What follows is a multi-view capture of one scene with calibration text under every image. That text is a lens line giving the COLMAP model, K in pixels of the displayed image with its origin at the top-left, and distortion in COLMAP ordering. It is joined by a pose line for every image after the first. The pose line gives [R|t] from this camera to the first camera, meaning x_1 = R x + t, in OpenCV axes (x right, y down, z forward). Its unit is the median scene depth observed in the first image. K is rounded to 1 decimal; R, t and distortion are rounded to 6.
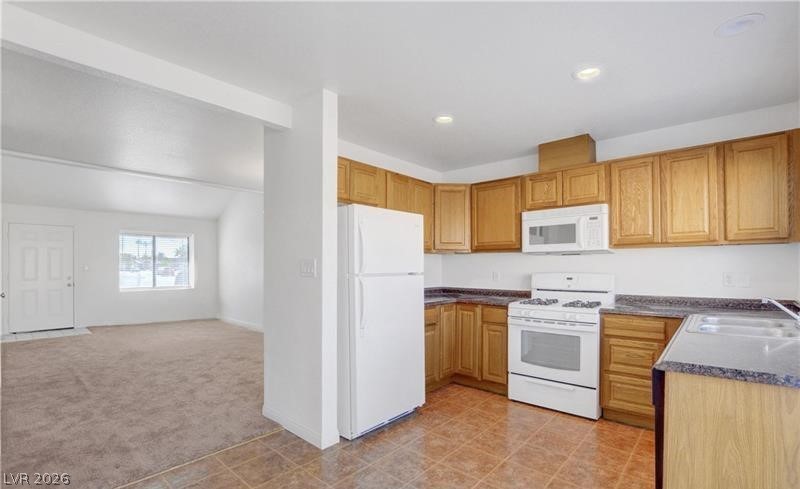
lens RADIAL K [[372.7, 0, 399.5], [0, 372.7, 266.8], [0, 0, 1]] dist [-0.033276, 0.000293]
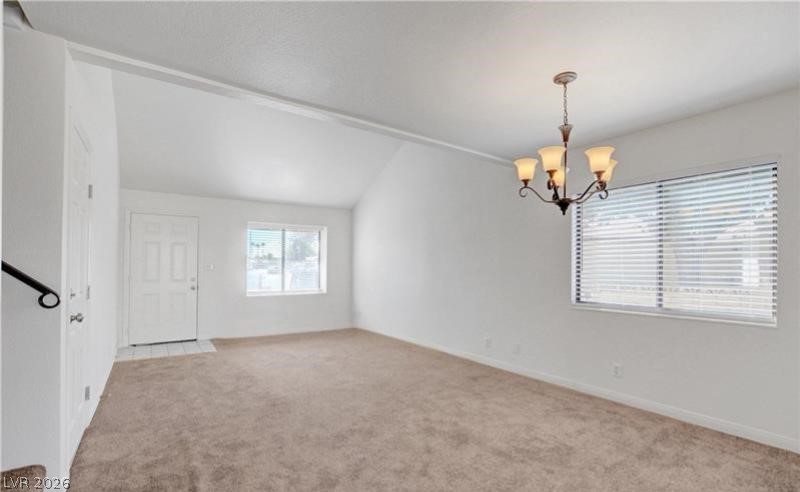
lens RADIAL K [[377.8, 0, 397.0], [0, 377.8, 259.7], [0, 0, 1]] dist [-0.001851, -0.000416]
pose [[0.967830, -0.001976, -0.251596, -0.243924], [-0.002693, 0.999831, -0.018212, -0.000348], [0.251590, 0.018304, 0.967661, 0.282440]]
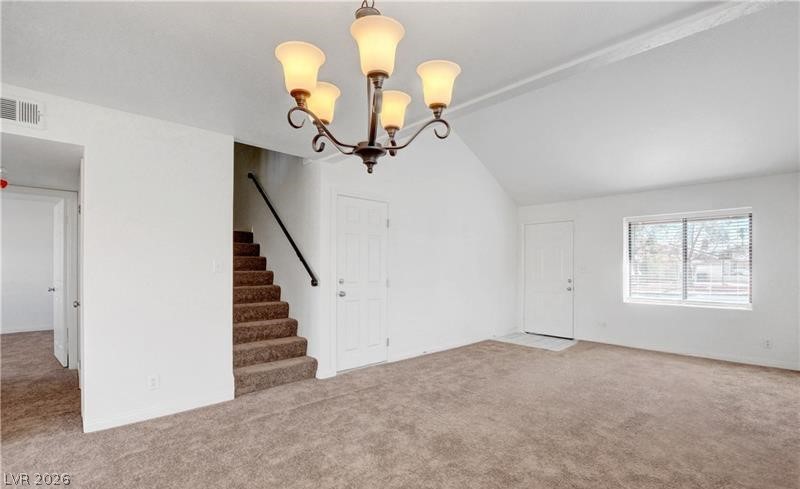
lens RADIAL K [[372.7, 0, 399.5], [0, 372.7, 266.8], [0, 0, 1]] dist [-0.033276, 0.000293]
pose [[-0.104397, 0.000450, -0.994536, 0.008782], [-0.009239, 0.999956, 0.001423, -0.000618], [0.994493, 0.009337, -0.104388, 0.696144]]
